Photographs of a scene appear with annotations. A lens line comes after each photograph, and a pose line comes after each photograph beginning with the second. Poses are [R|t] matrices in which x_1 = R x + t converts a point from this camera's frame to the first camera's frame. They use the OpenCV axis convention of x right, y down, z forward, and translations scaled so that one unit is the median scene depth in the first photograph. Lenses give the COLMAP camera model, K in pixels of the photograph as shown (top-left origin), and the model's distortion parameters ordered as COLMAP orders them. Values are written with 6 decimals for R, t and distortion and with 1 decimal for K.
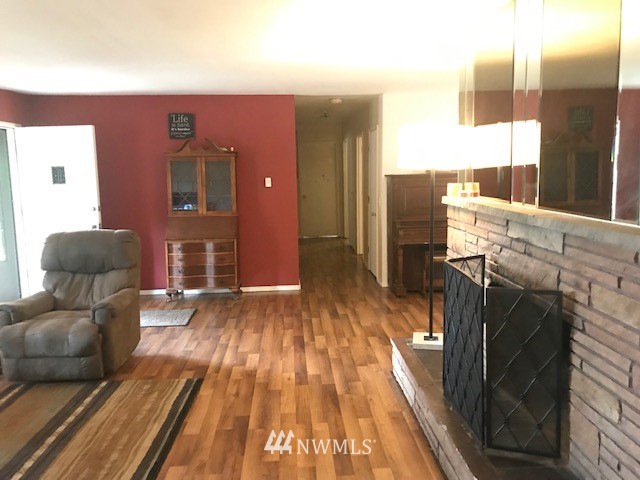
lens RADIAL K [[523.0, 0, 319.4], [0, 523.0, 240.3], [0, 0, 1]] dist [0.049275, -0.042584]
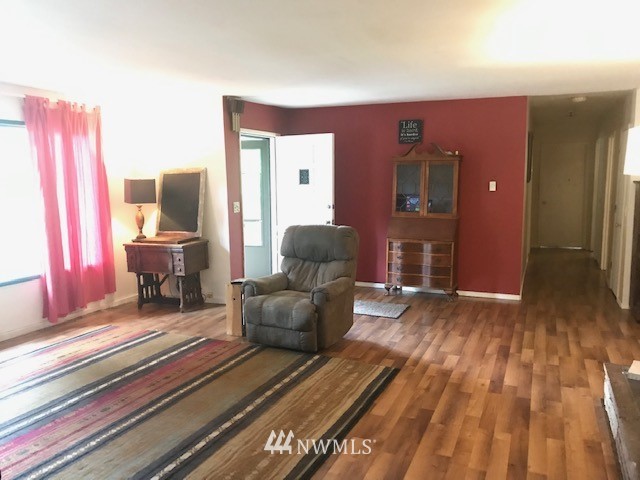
lens RADIAL K [[523.0, 0, 319.8], [0, 523.0, 237.8], [0, 0, 1]] dist [0.049275, -0.042584]
pose [[0.894608, 0.067741, -0.441687, 0.071255], [-0.072086, 0.997374, 0.006961, 0.001935], [0.440999, 0.025612, 0.897142, -0.028152]]
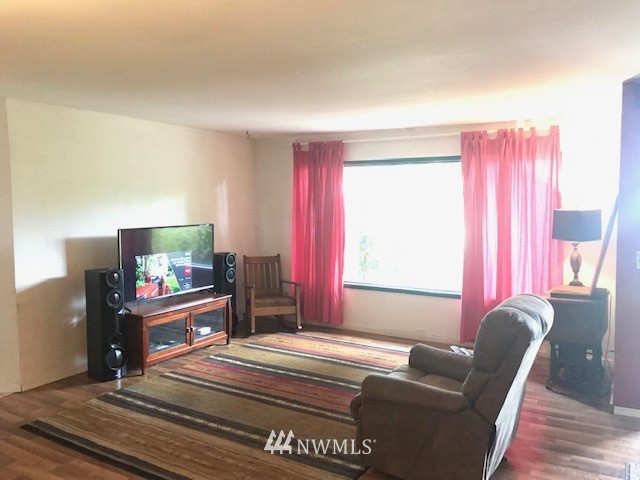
lens RADIAL K [[523.0, 0, 318.1], [0, 523.0, 238.8], [0, 0, 1]] dist [0.049275, -0.042584]
pose [[-0.553036, 0.087504, -0.828549, 0.229674], [-0.096793, 0.980987, 0.168210, -0.178556], [0.827516, 0.173224, -0.534052, 1.136104]]
